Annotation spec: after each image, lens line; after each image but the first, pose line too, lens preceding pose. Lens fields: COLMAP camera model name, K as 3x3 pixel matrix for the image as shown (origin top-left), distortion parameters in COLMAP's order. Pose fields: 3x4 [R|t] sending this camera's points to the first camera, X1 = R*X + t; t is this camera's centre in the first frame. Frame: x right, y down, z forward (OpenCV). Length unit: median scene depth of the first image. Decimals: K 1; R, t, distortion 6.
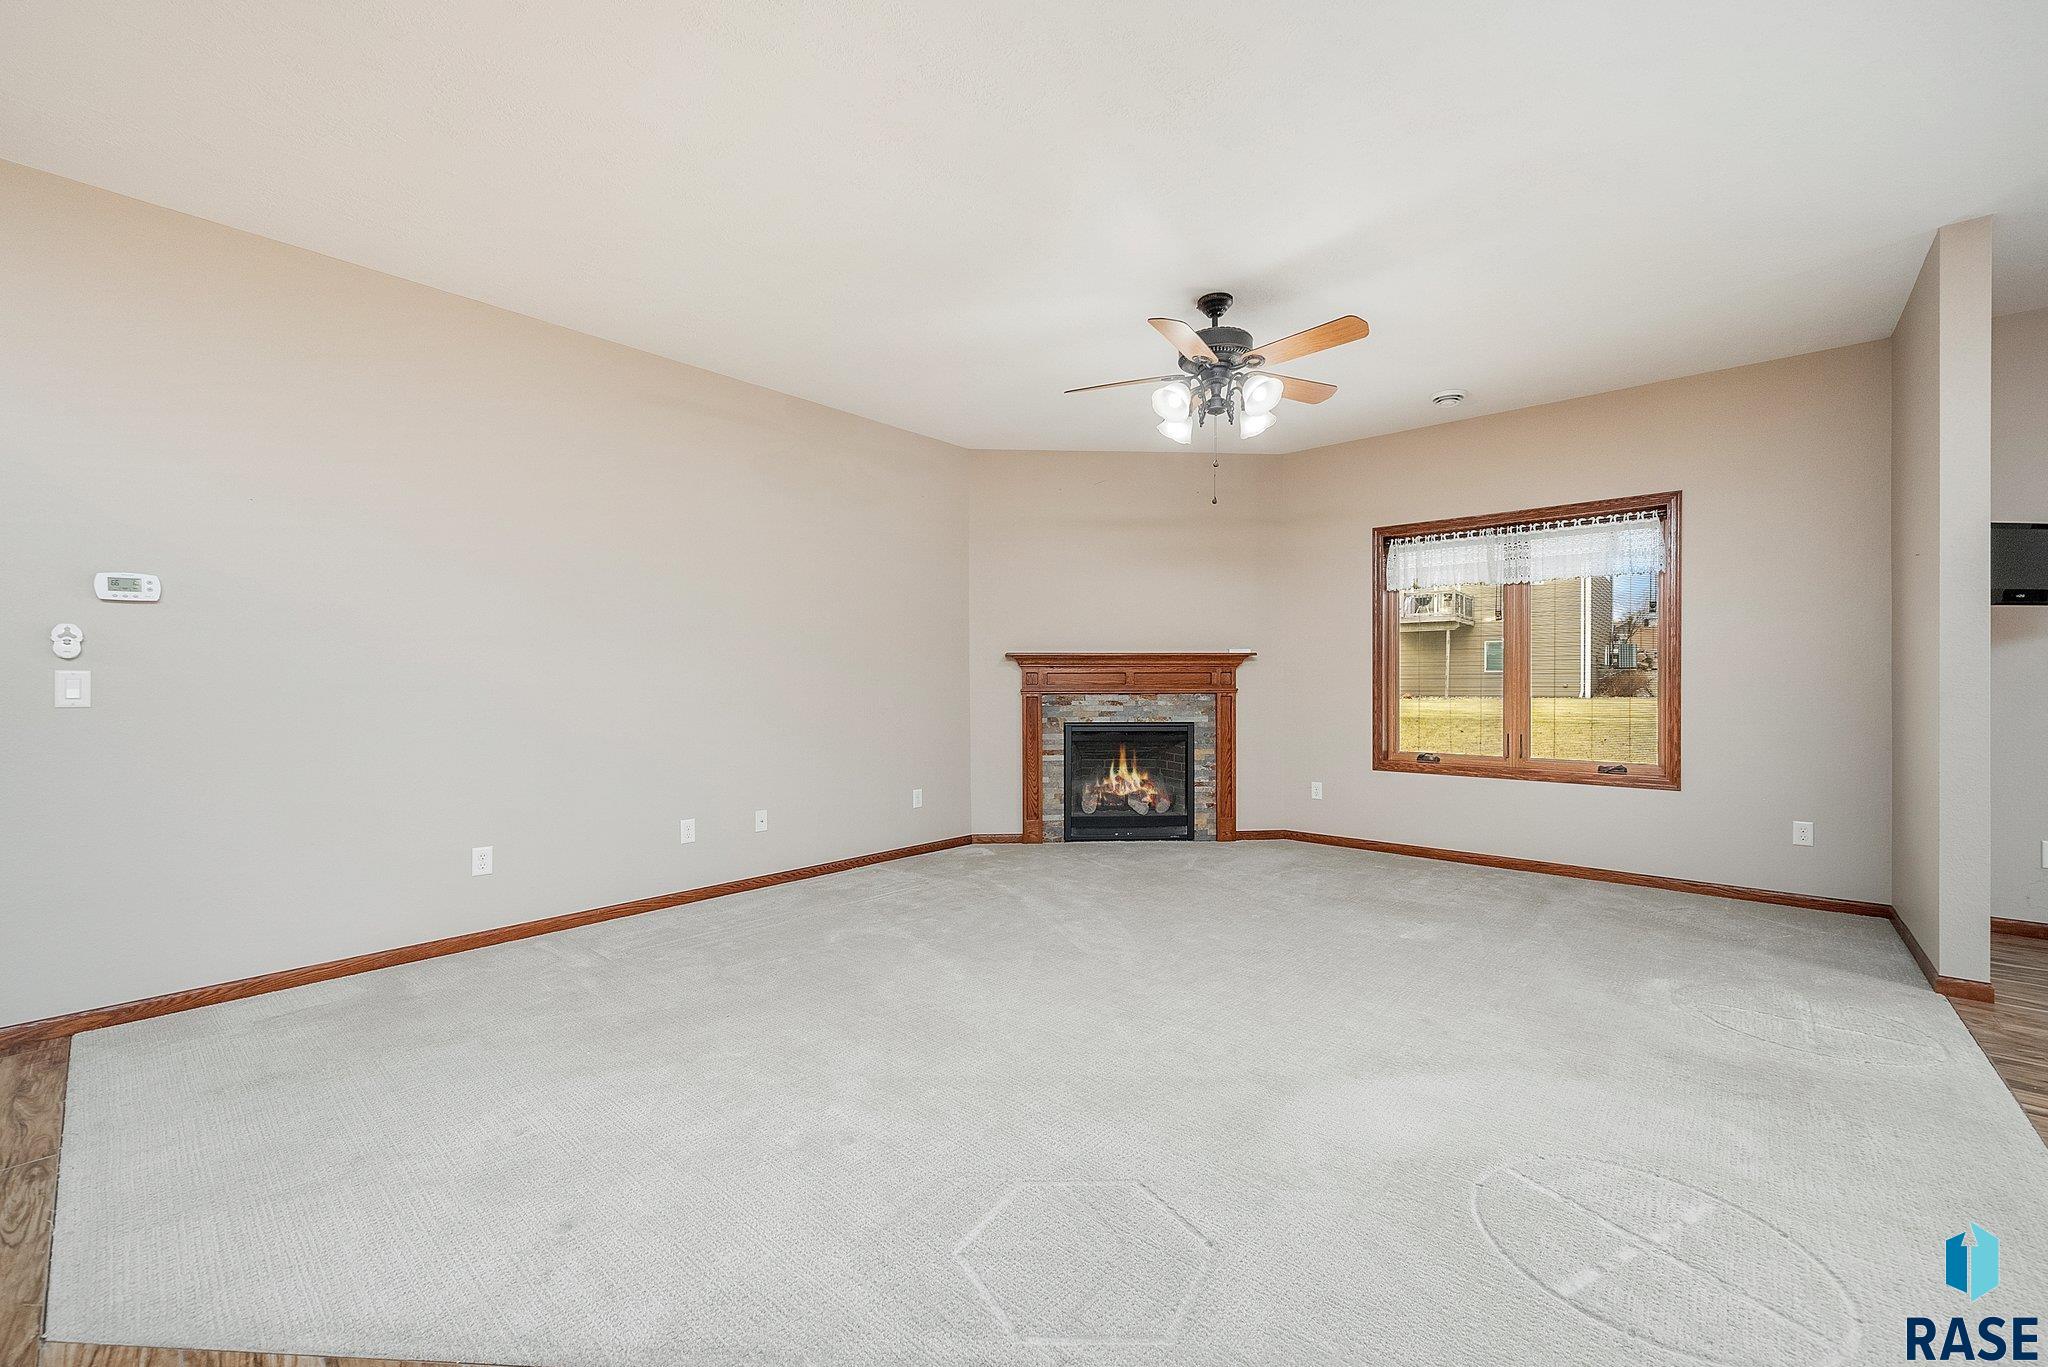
lens RADIAL K [[808.1, 0, 1018.1], [0, 808.1, 676.2], [0, 0, 1]] dist [-0.009170, 0.001880]
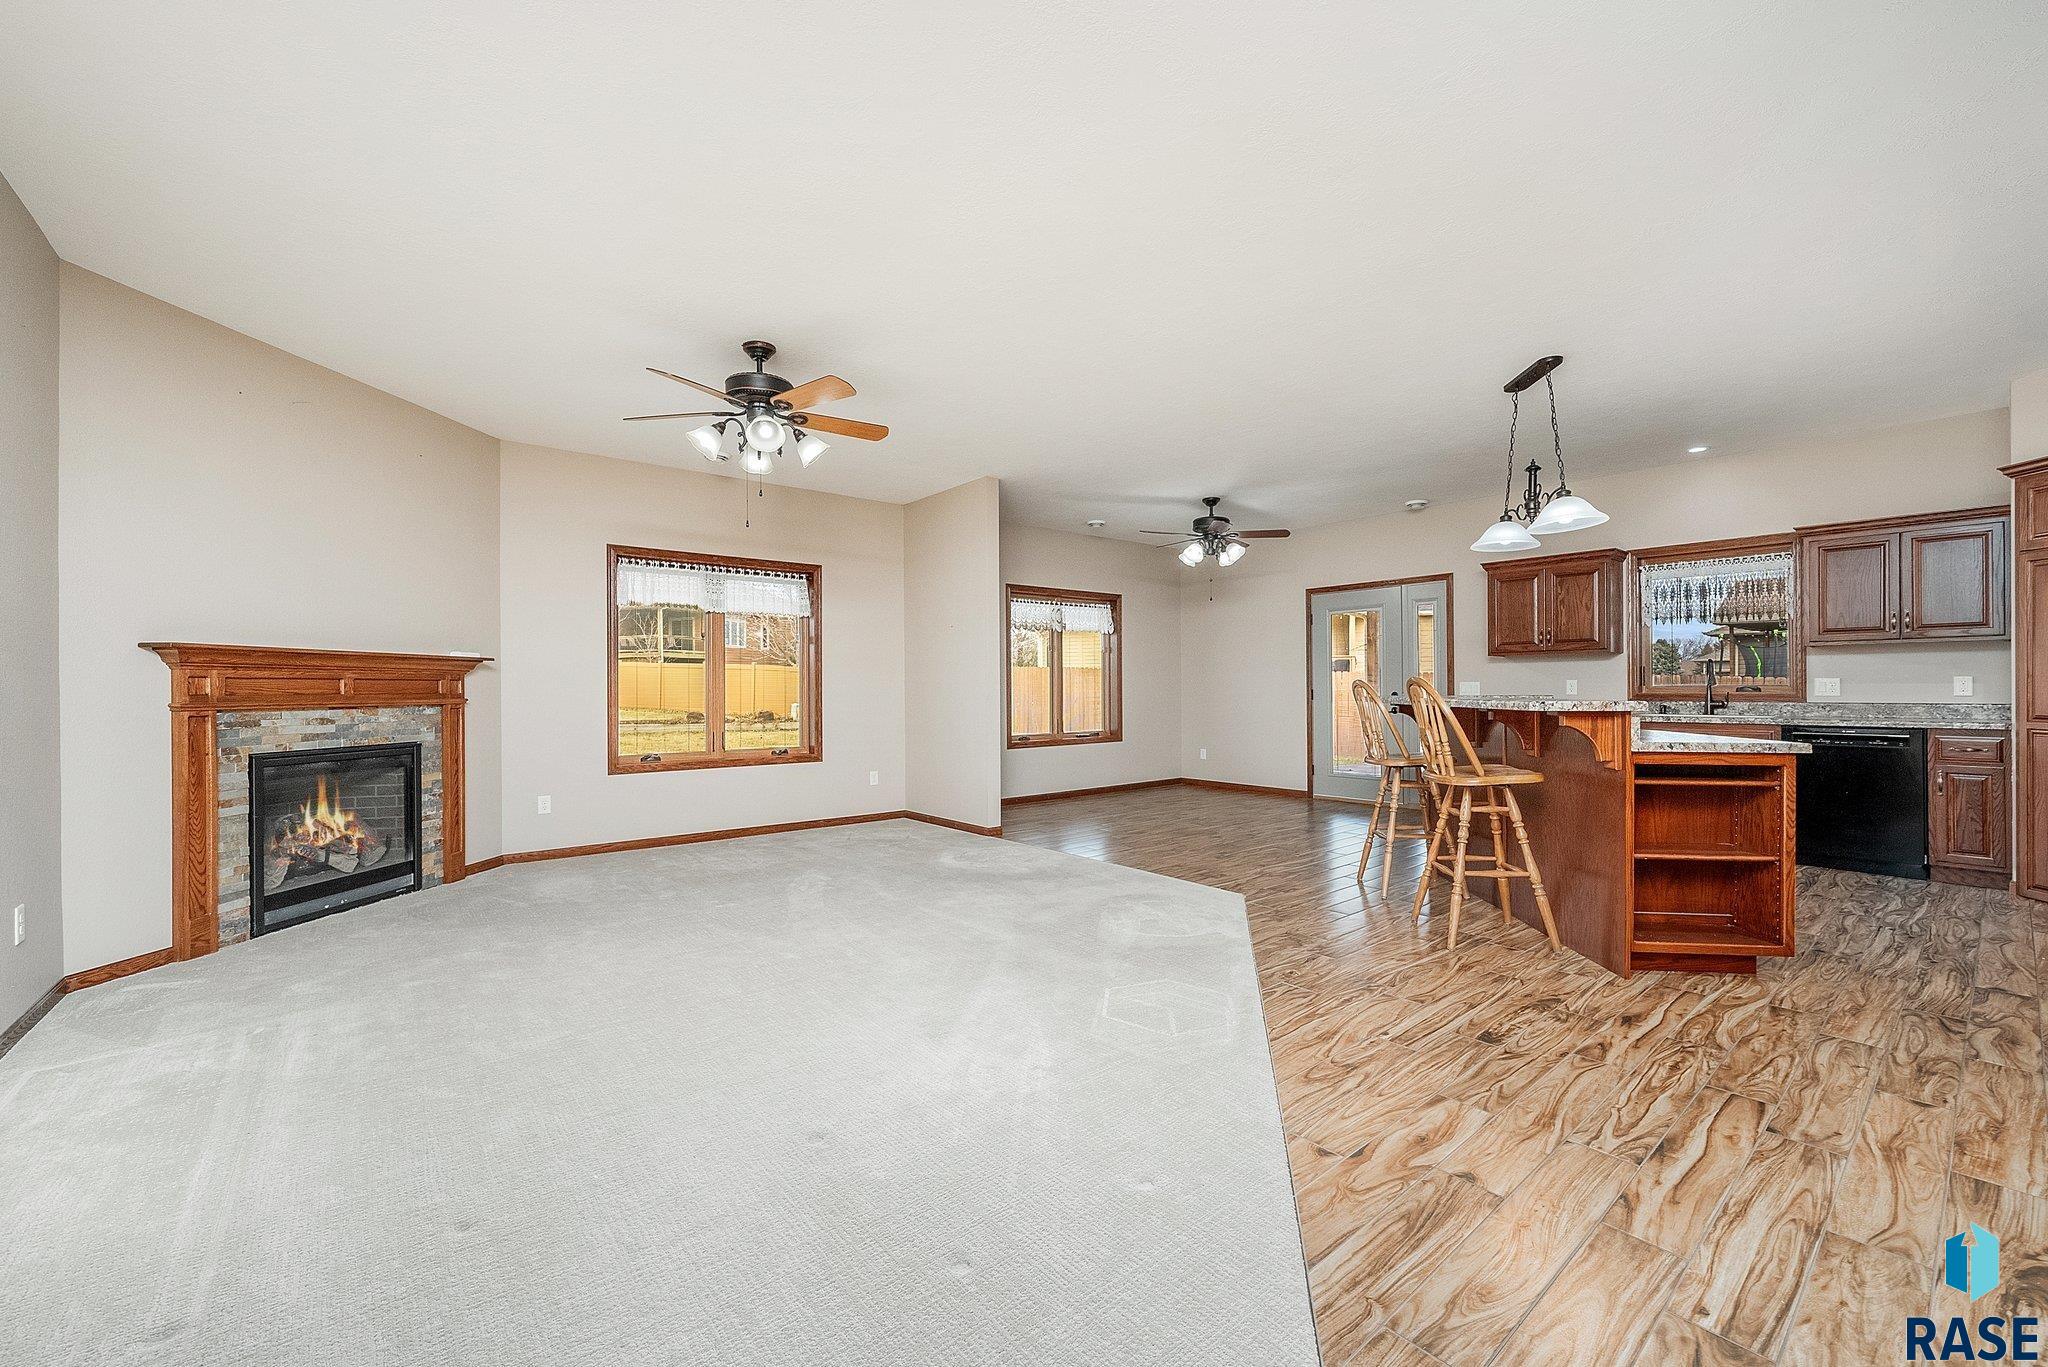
lens RADIAL K [[808.1, 0, 1025.6], [0, 808.1, 697.0], [0, 0, 1]] dist [-0.009170, 0.001880]
pose [[0.154650, -0.008296, 0.987935, -0.480484], [-0.006812, 0.999932, 0.009463, 0.001090], [-0.987946, -0.008193, 0.154583, 0.285491]]
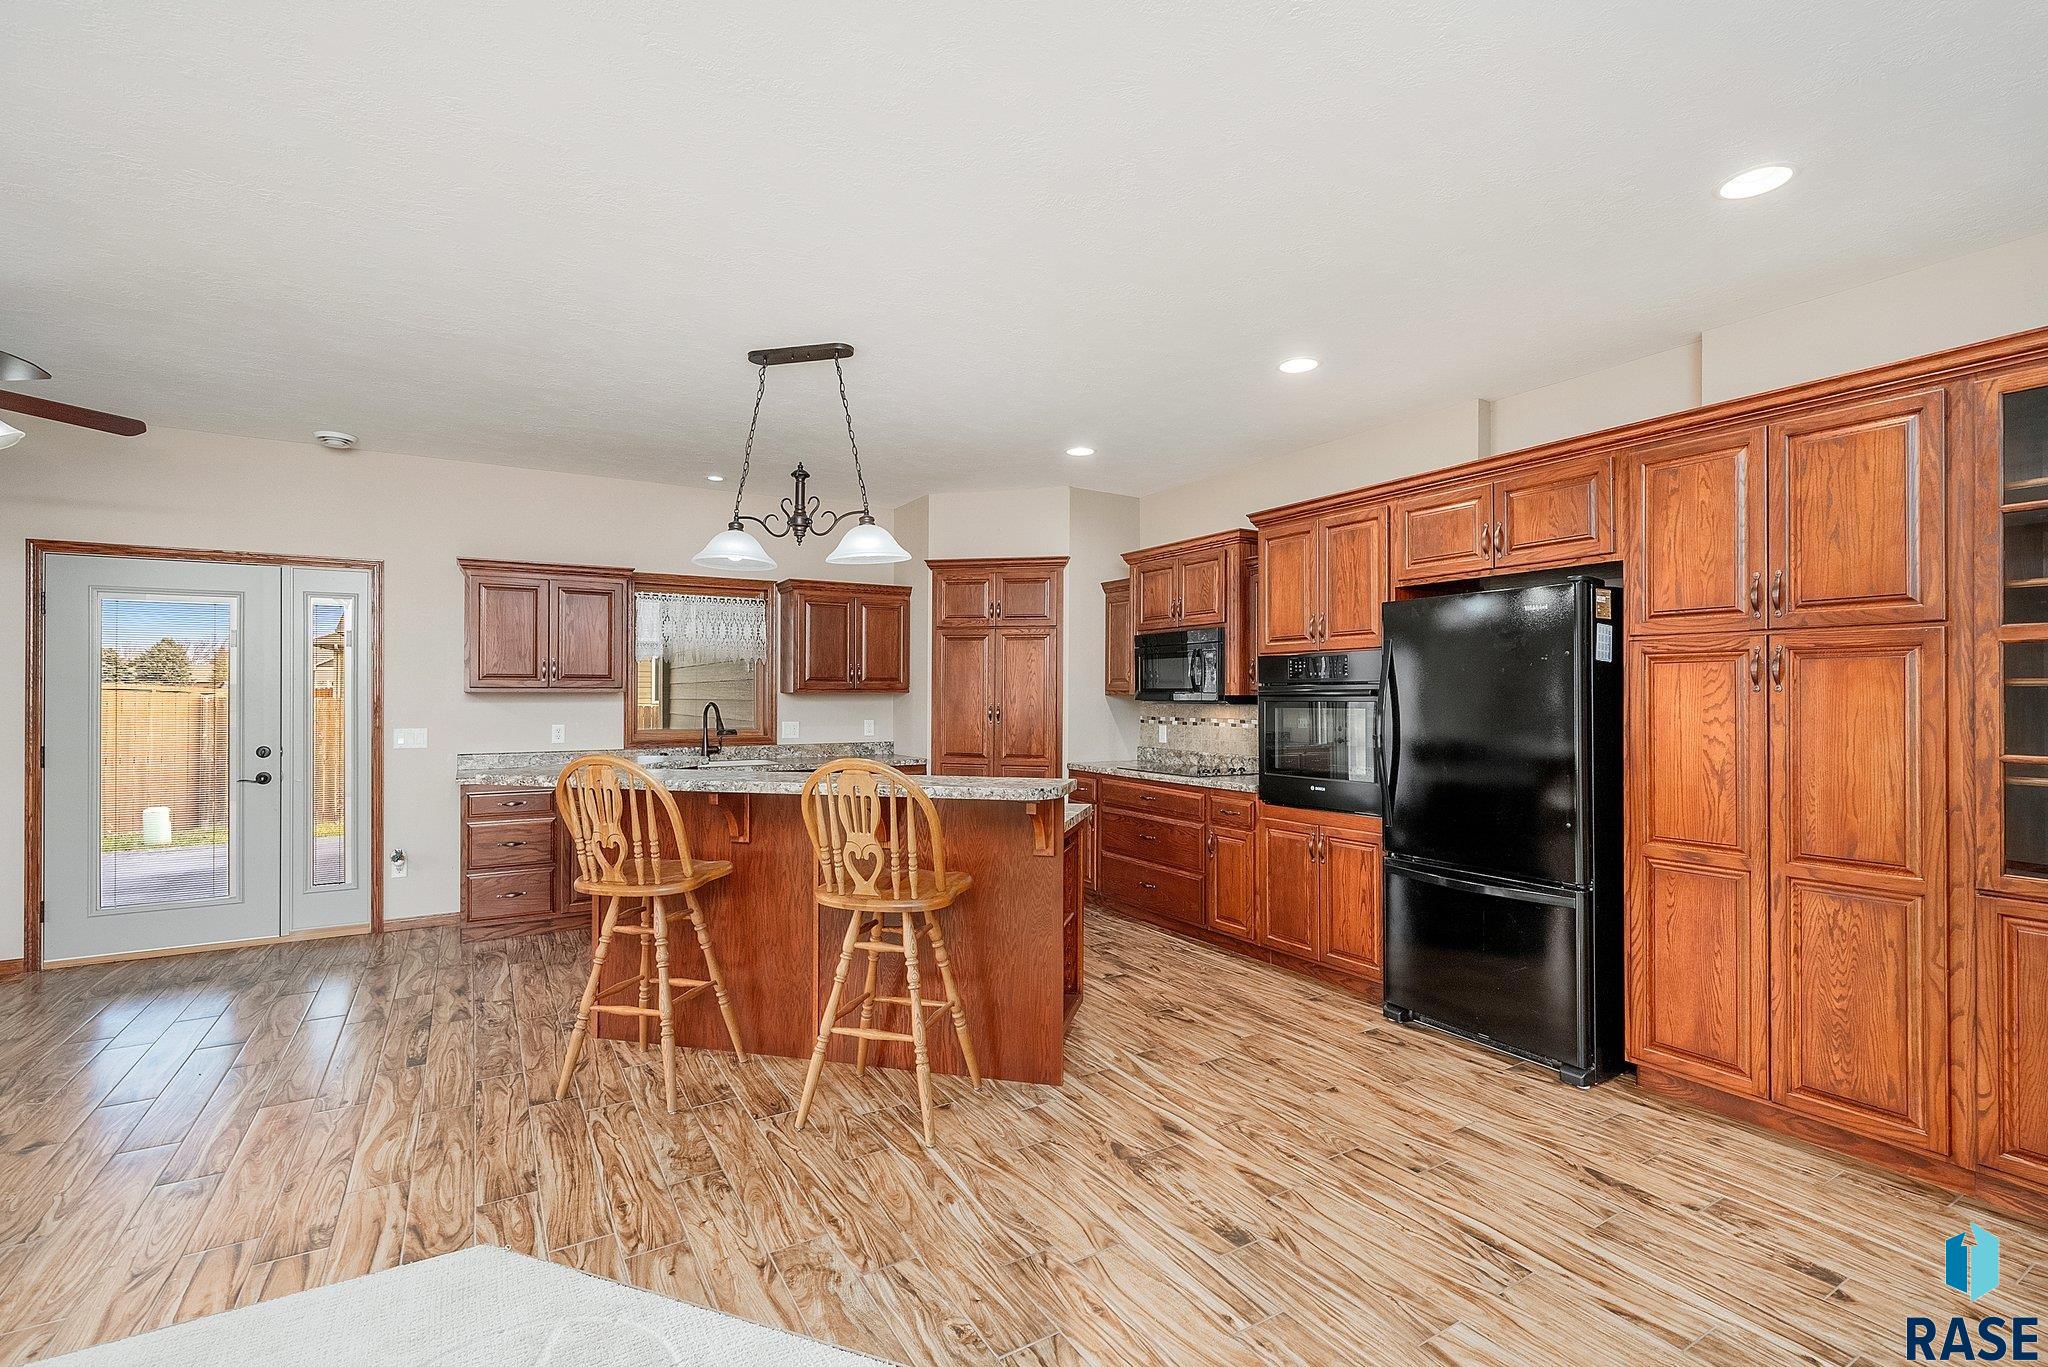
lens RADIAL K [[920.6, 0, 1028.9], [0, 920.6, 682.8], [0, 0, 1]] dist [0.000893, 0.000042]
pose [[-0.956006, 0.005627, 0.293293, -0.031742], [-0.001190, 0.999733, -0.023060, -0.039409], [-0.293345, -0.022394, -0.955744, 0.516586]]
